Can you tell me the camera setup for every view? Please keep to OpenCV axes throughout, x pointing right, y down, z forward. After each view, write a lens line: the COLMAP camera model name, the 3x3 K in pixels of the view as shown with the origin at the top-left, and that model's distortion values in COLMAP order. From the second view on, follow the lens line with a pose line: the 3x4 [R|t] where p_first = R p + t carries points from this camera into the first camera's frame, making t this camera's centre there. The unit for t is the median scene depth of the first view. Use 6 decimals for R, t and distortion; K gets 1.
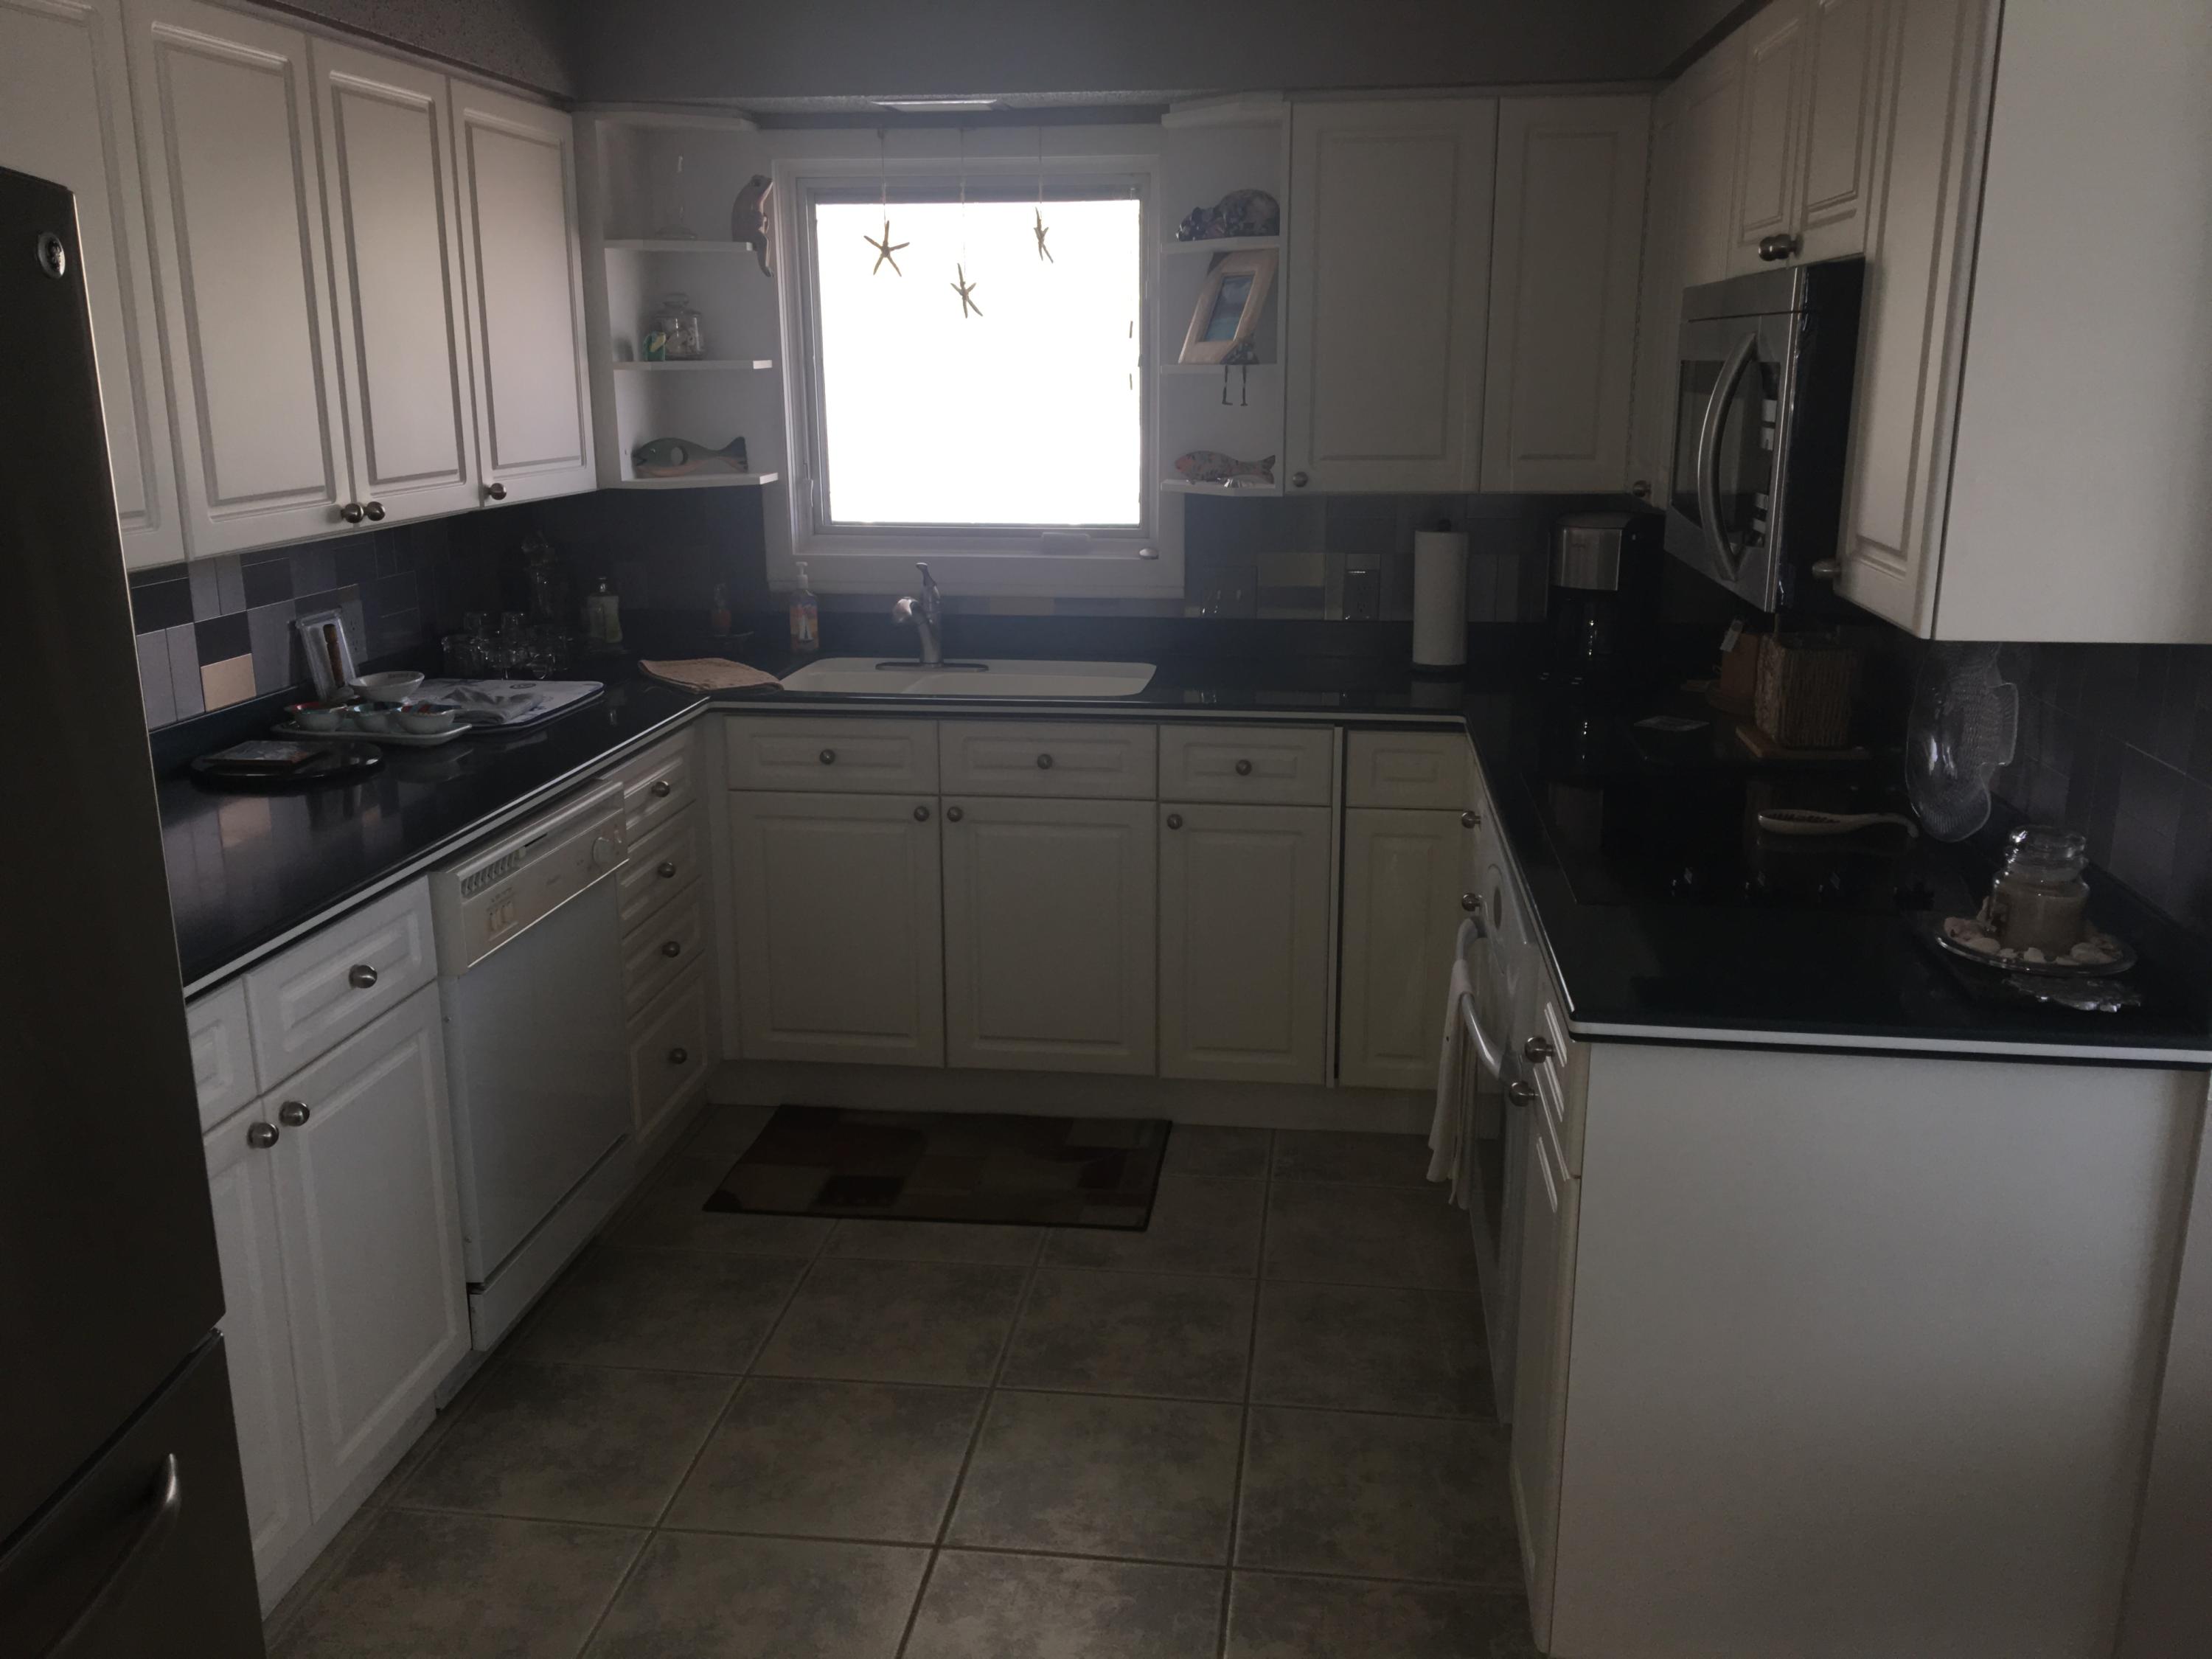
lens RADIAL K [[1871.4, 0, 1106.0], [0, 1871.4, 829.5], [0, 0, 1]] dist [0.110408, -0.177359]
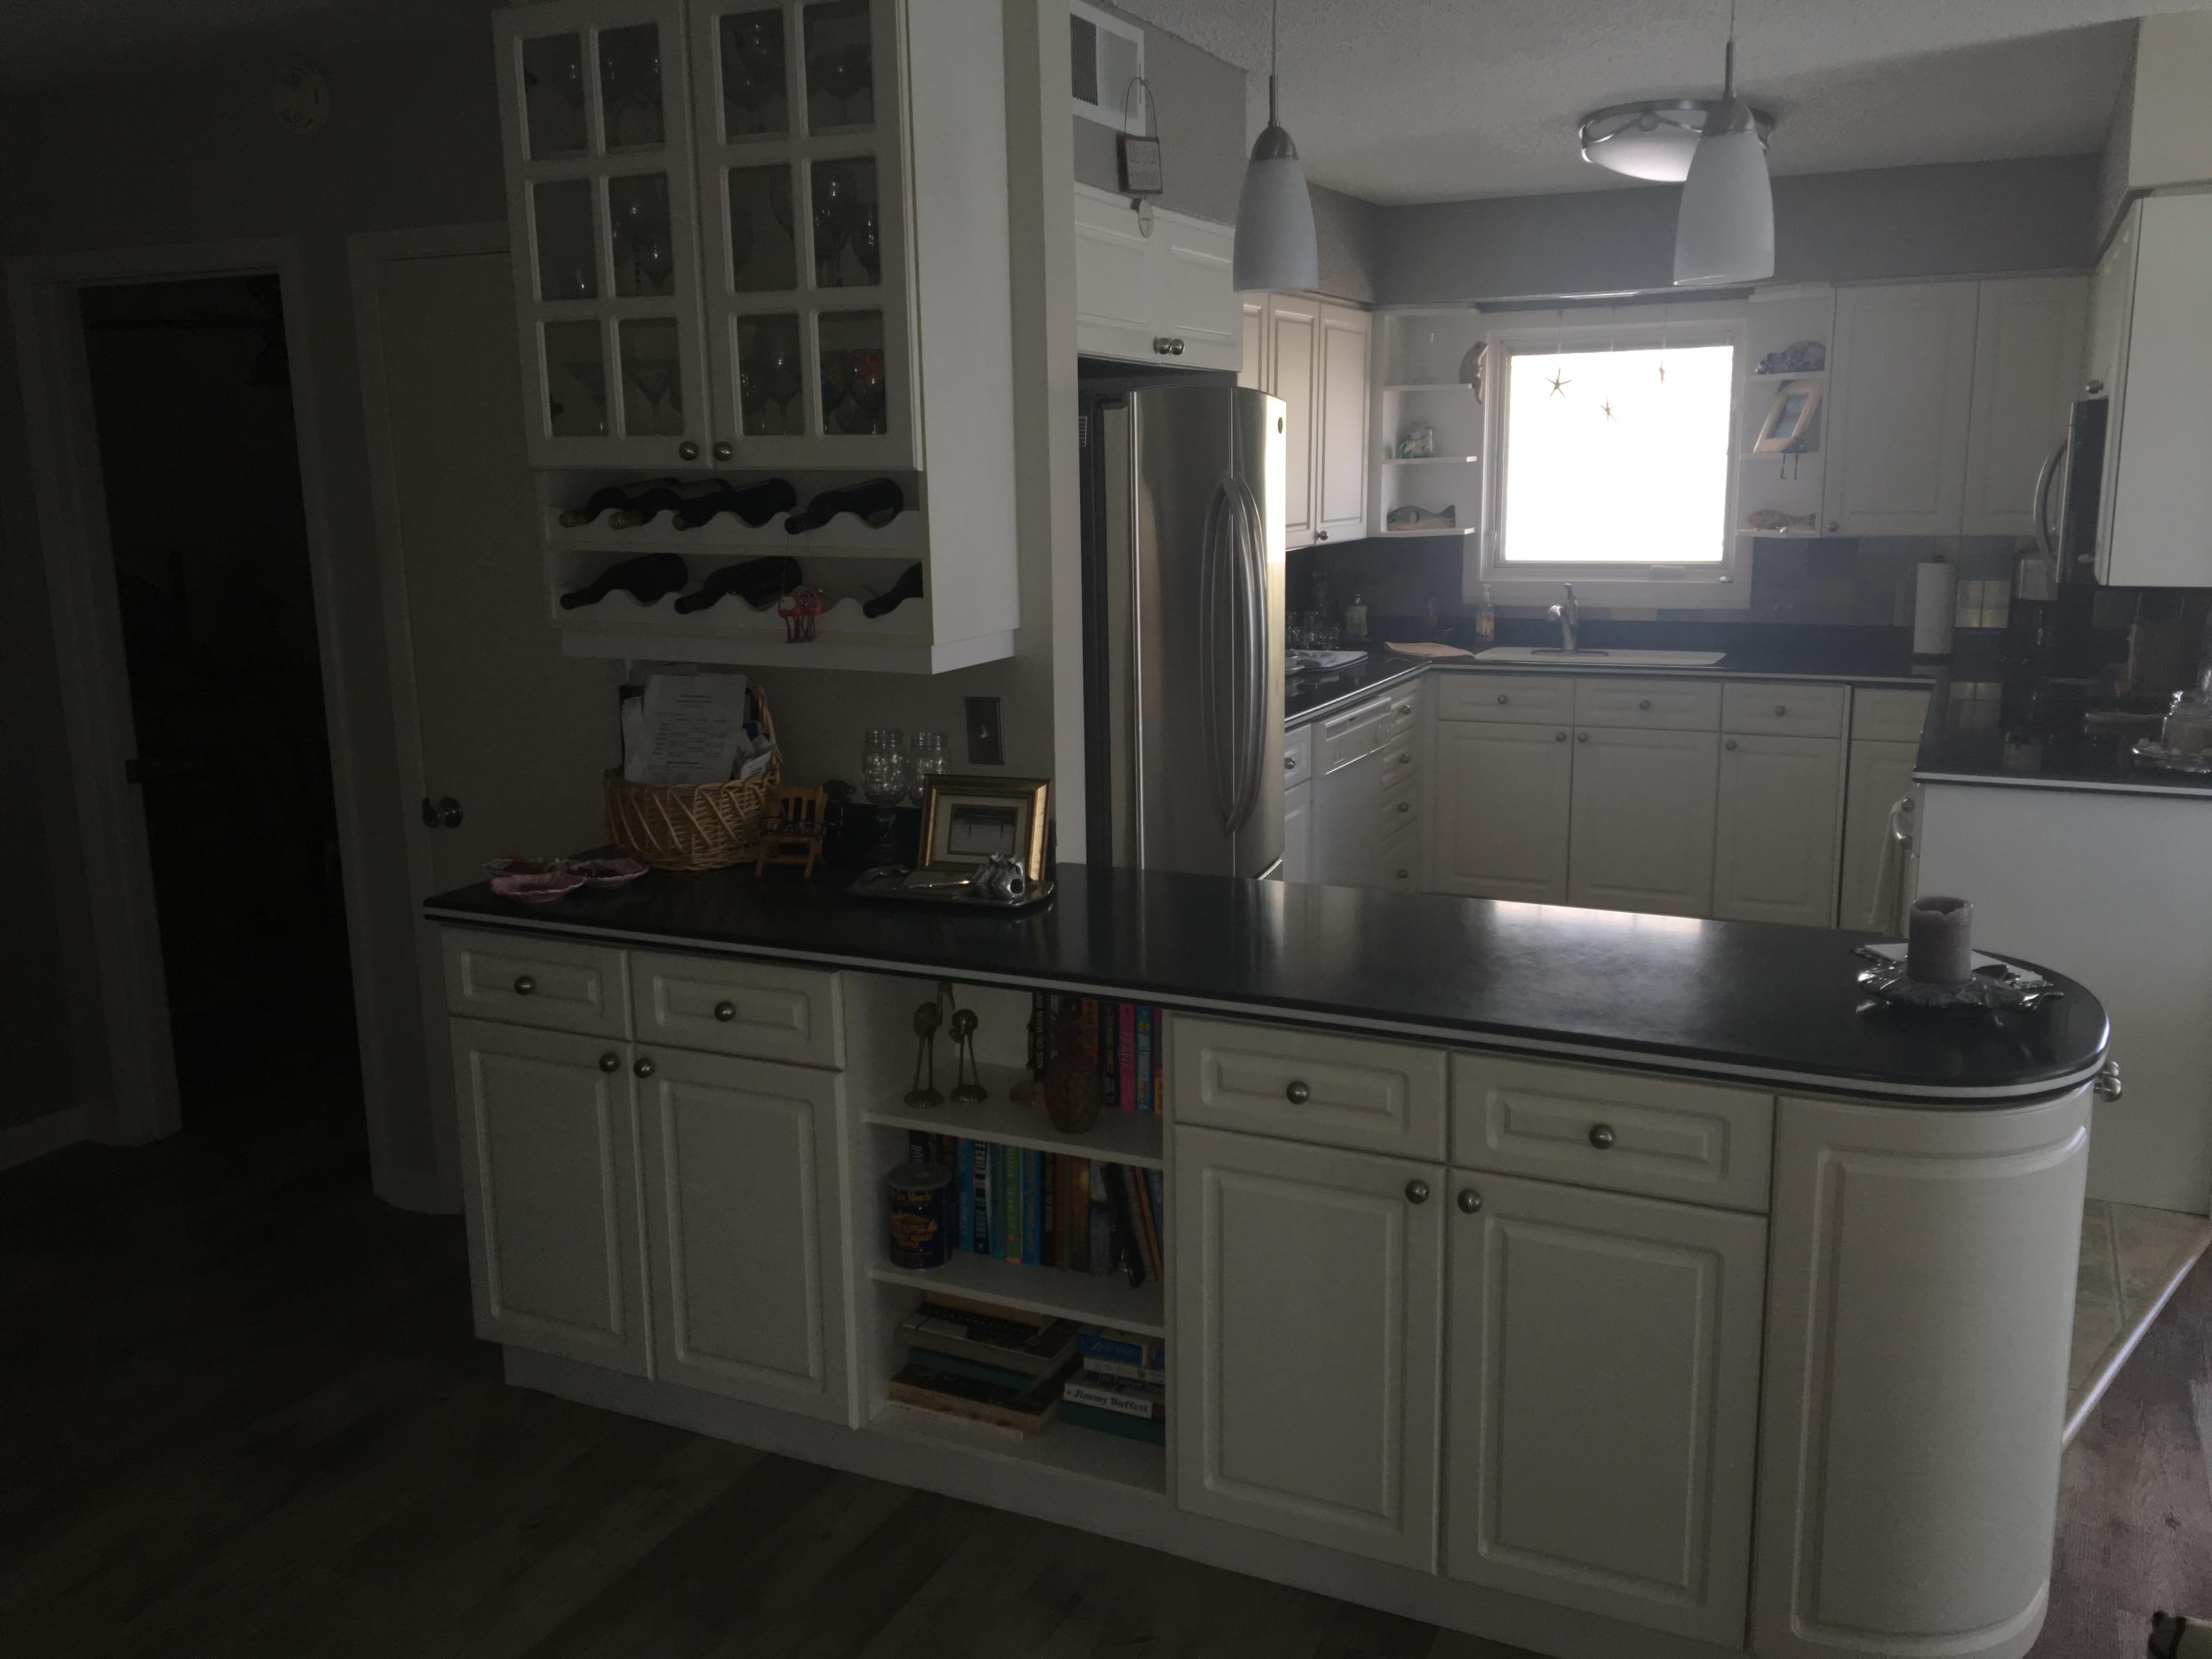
lens RADIAL K [[1816.2, 0, 1106.0], [0, 1816.2, 829.5], [0, 0, 1]] dist [0.100360, -0.164791]
pose [[0.949537, 0.051514, -0.309395, 0.017561], [-0.064005, 0.997488, -0.030349, 0.135979], [0.307055, 0.048620, 0.950449, -0.562435]]
